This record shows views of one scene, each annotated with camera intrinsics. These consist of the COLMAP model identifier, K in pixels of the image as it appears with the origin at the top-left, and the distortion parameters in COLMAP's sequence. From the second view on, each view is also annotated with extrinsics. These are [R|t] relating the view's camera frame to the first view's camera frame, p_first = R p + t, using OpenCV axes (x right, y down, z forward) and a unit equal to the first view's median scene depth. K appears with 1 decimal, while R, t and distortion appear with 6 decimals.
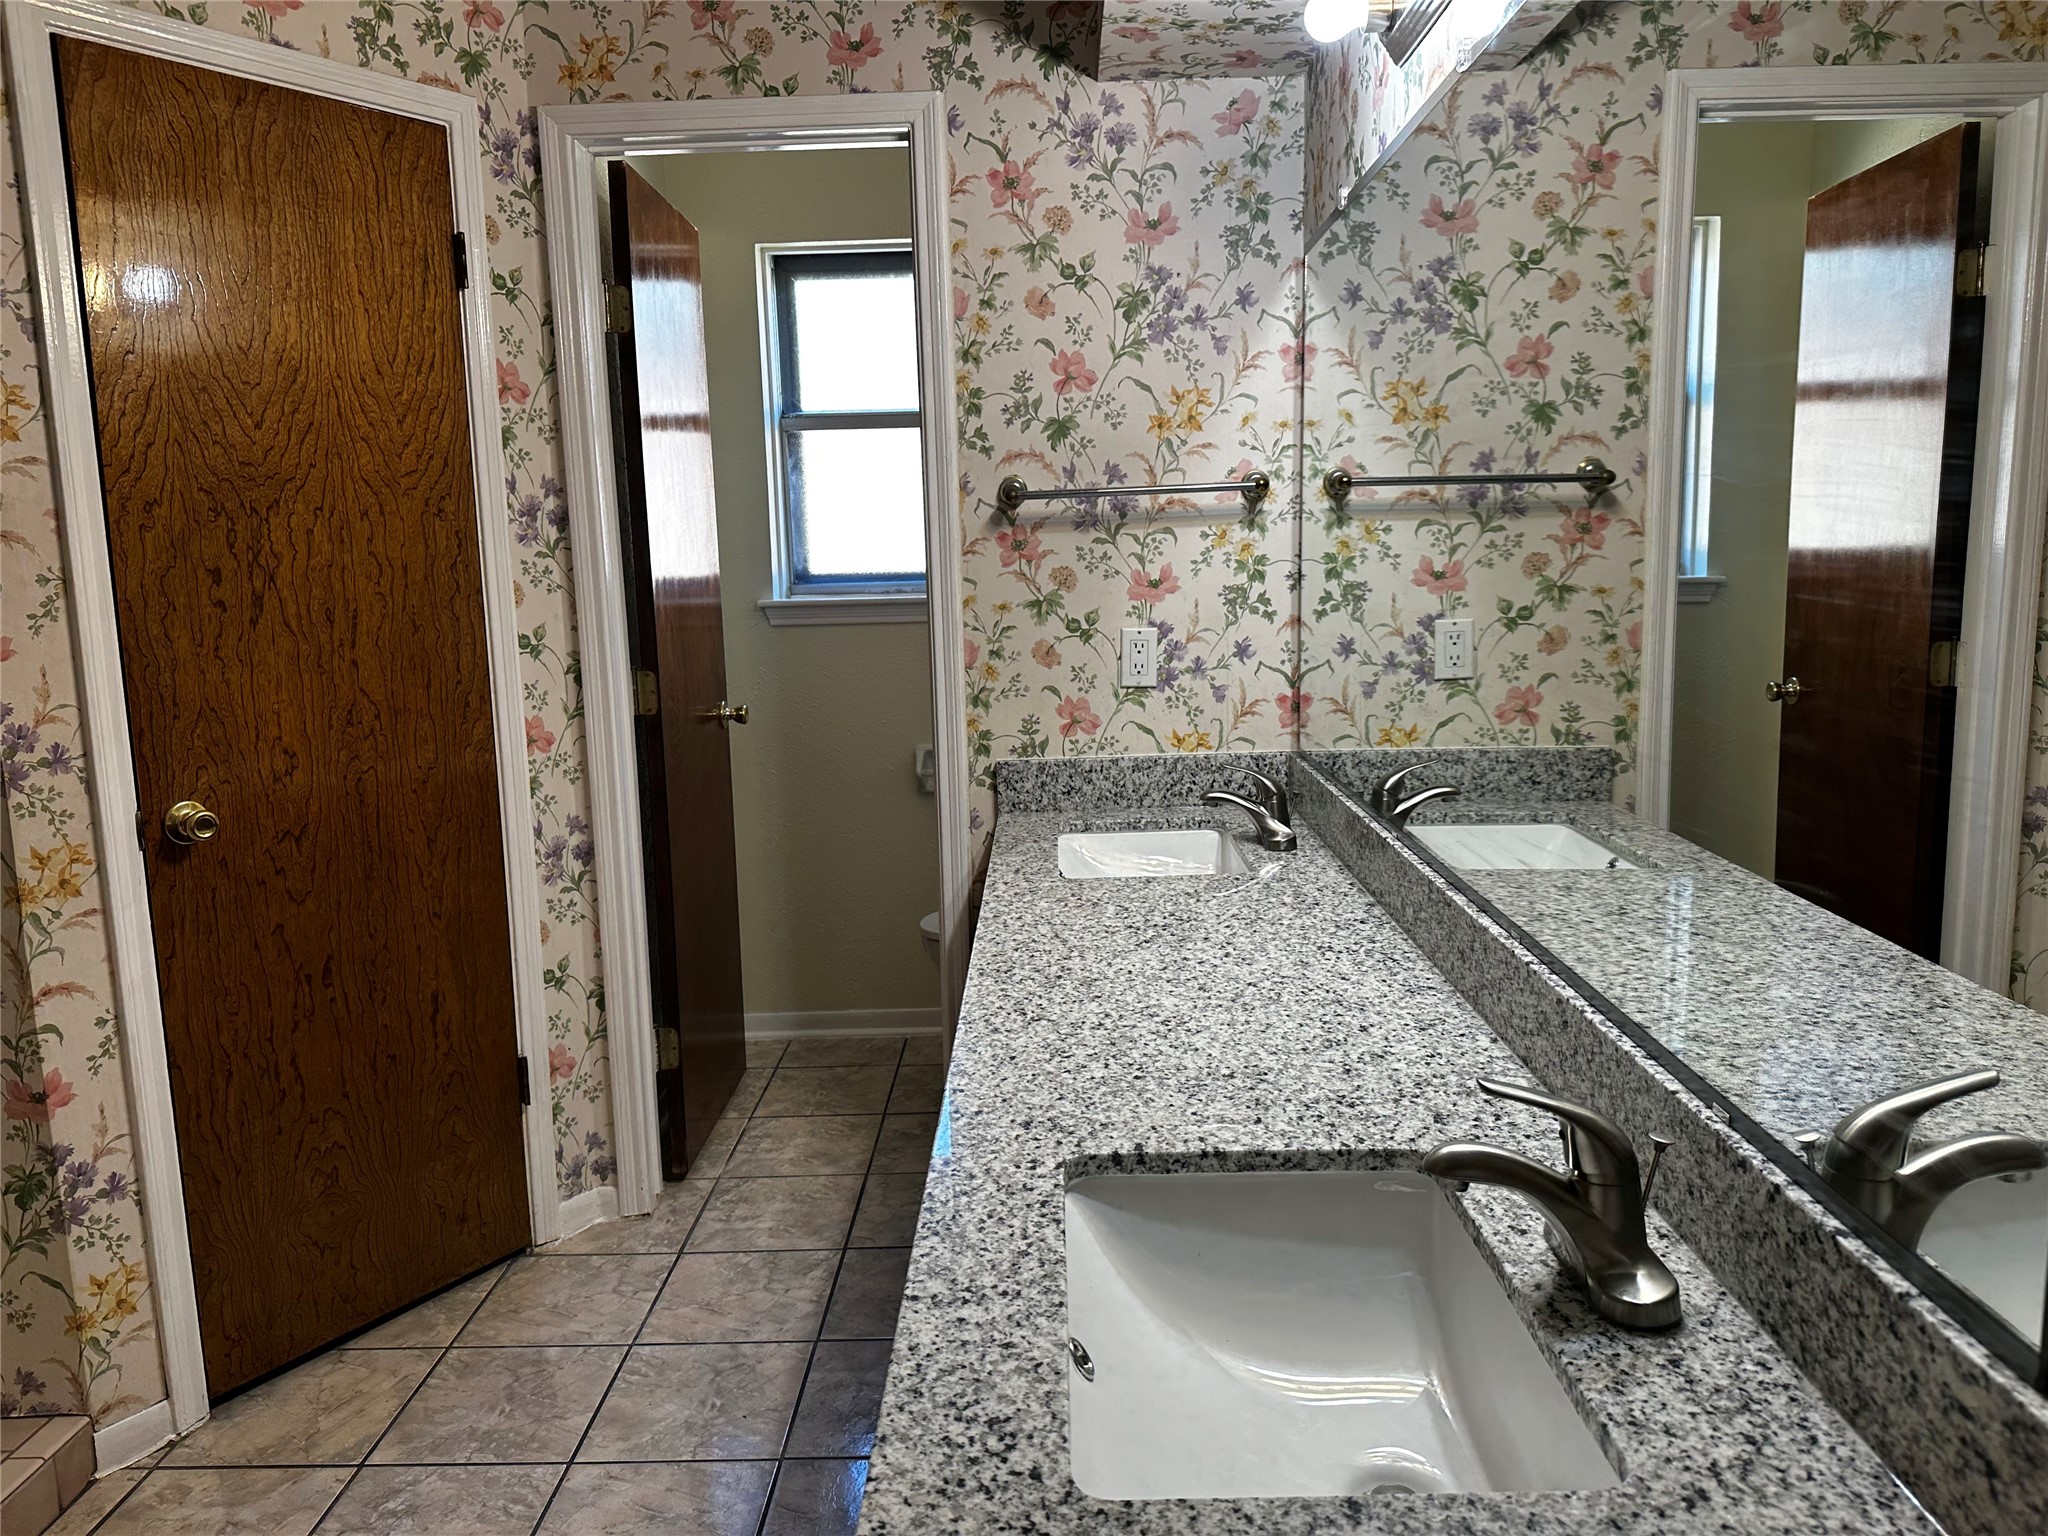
lens RADIAL K [[1429.1, 0, 1035.9], [0, 1429.1, 752.3], [0, 0, 1]] dist [0.102726, -0.146808]
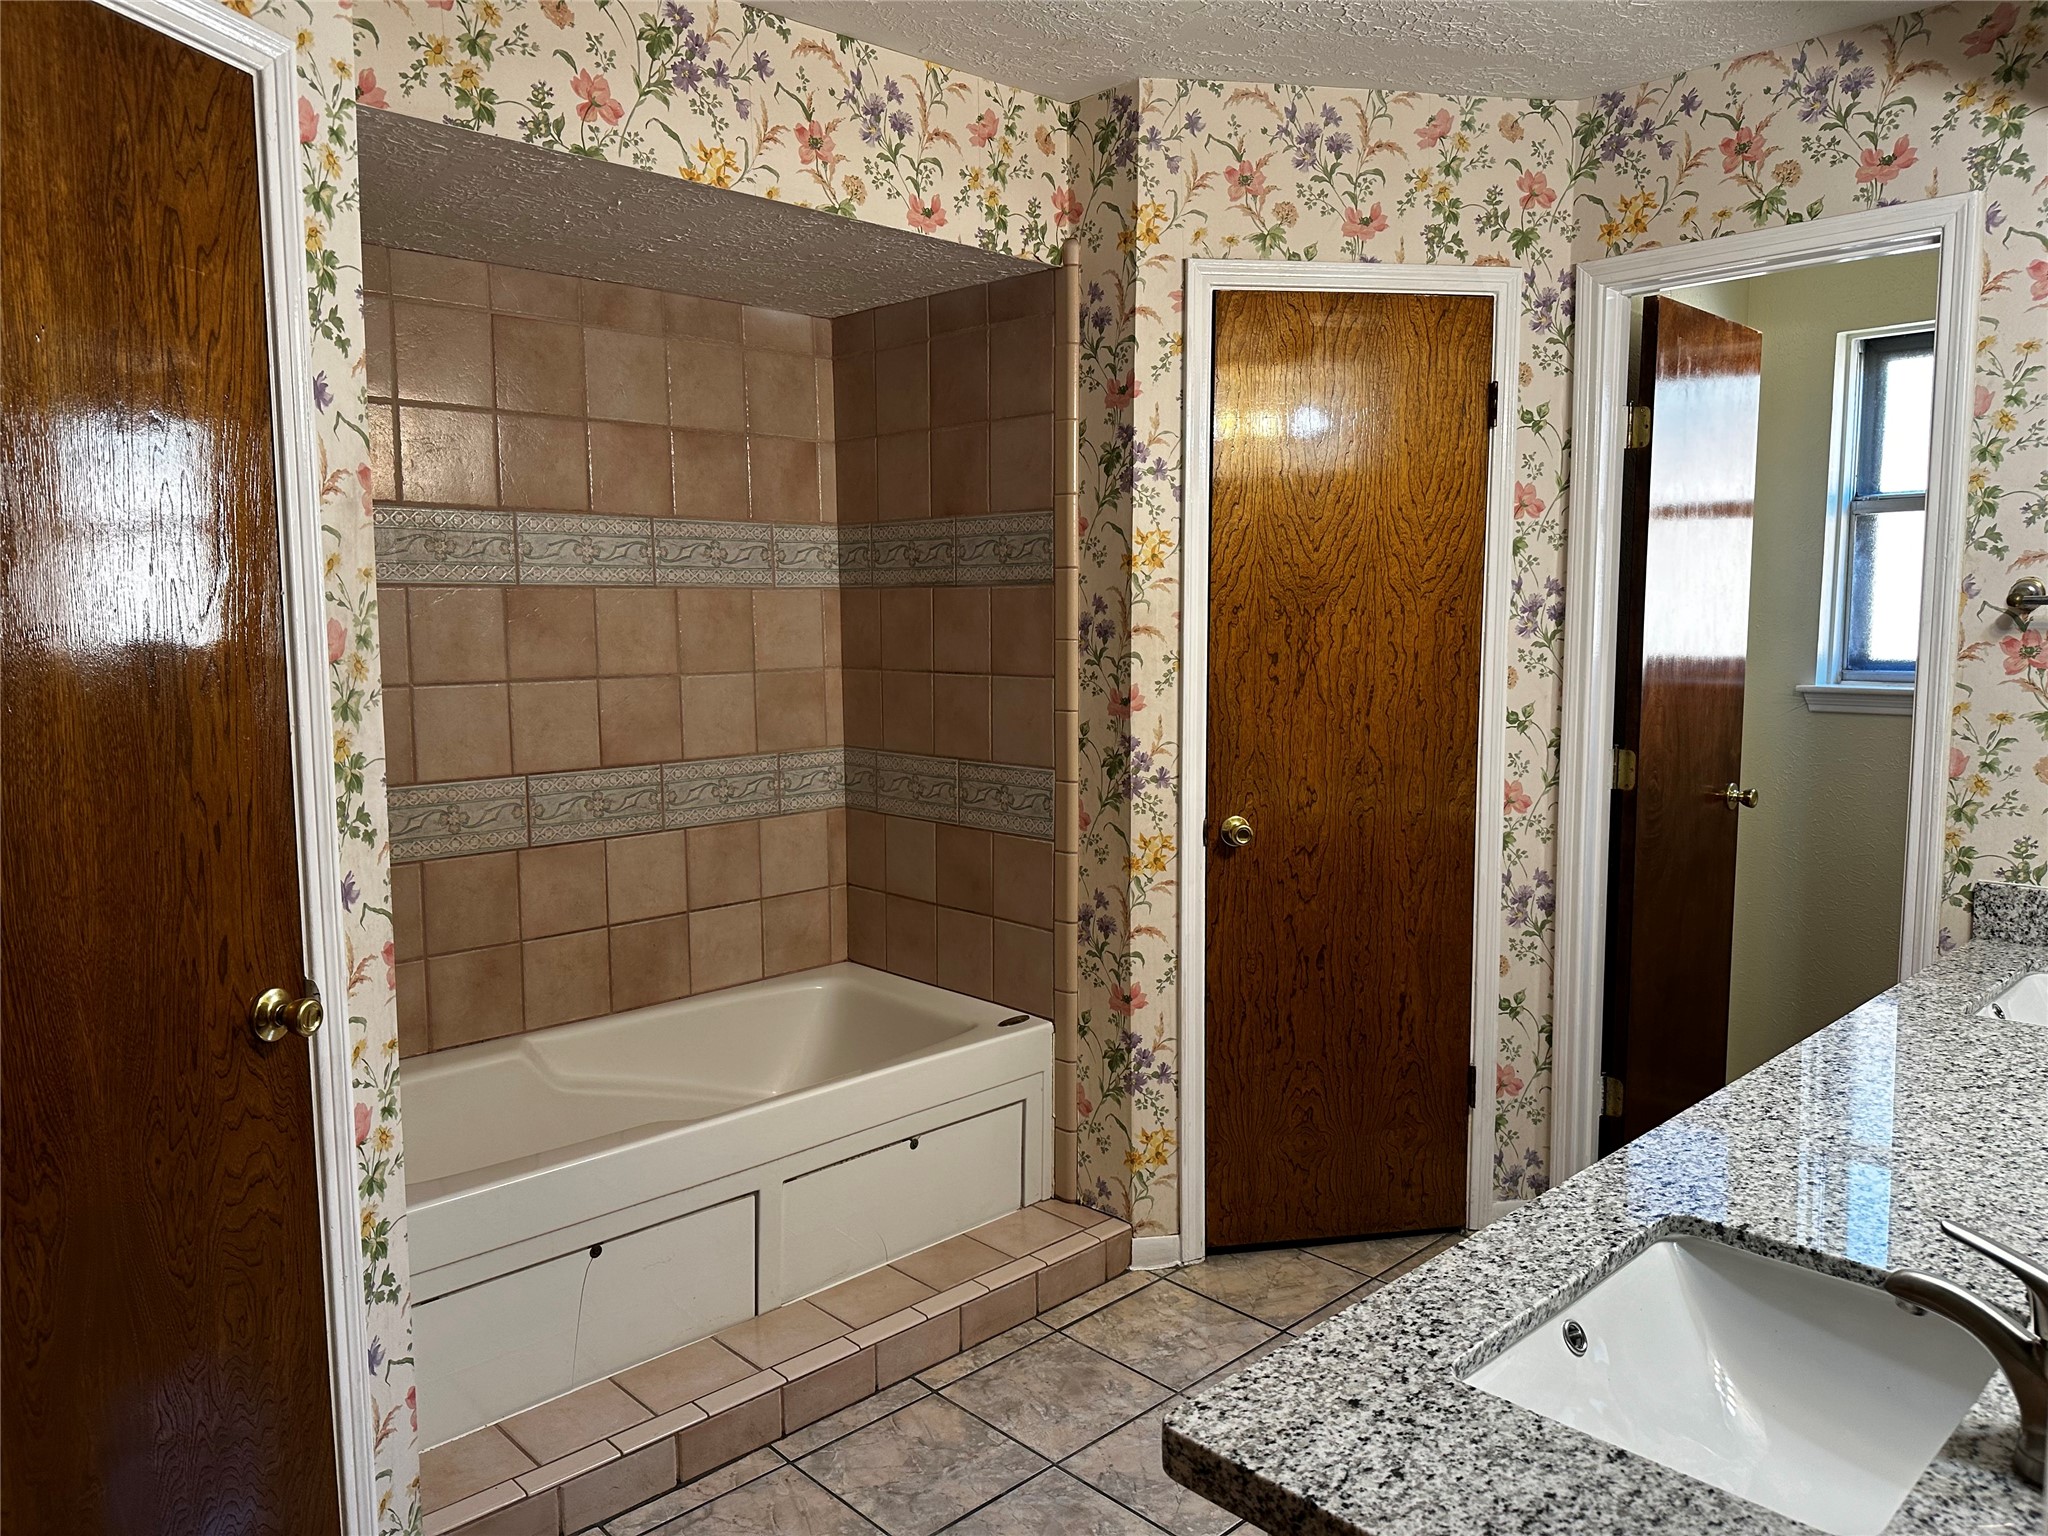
lens RADIAL K [[1442.5, 0, 1024.0], [0, 1442.5, 768.0], [0, 0, 1]] dist [0.100941, -0.172458]
pose [[0.695605, 0.102694, -0.711047, 0.229459], [-0.114636, 0.992916, 0.031257, -0.028410], [0.709220, 0.059769, 0.702449, -0.118917]]
